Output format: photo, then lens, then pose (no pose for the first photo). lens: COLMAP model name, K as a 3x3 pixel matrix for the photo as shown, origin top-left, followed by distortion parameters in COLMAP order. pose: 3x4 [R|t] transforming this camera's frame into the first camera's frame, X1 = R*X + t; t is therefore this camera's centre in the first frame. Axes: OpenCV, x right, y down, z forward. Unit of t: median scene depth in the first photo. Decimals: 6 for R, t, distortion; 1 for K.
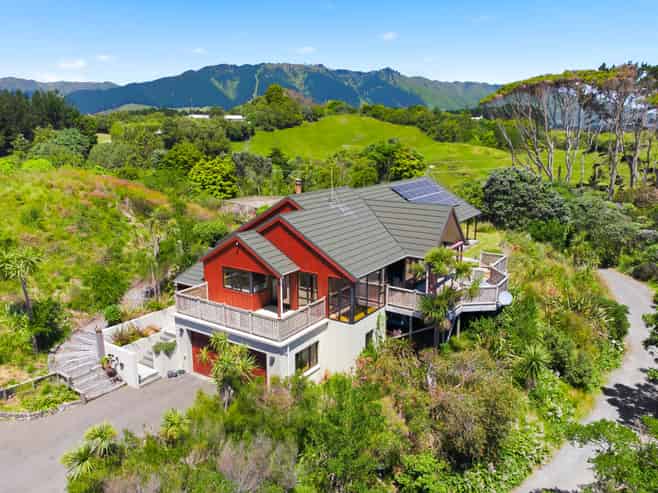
lens RADIAL K [[497.2, 0, 331.8], [0, 497.2, 247.8], [0, 0, 1]] dist [0.046605, -0.011006]
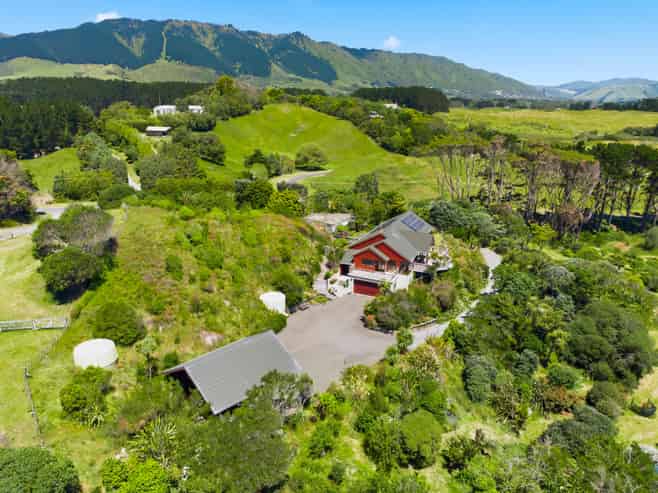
lens RADIAL K [[497.2, 0, 327.0], [0, 497.2, 246.6], [0, 0, 1]] dist [0.046605, -0.011006]
pose [[0.983945, -0.020858, 0.177248, -0.113752], [0.007181, 0.996970, 0.077455, -0.031169], [-0.178327, -0.074938, 0.981114, -0.224507]]
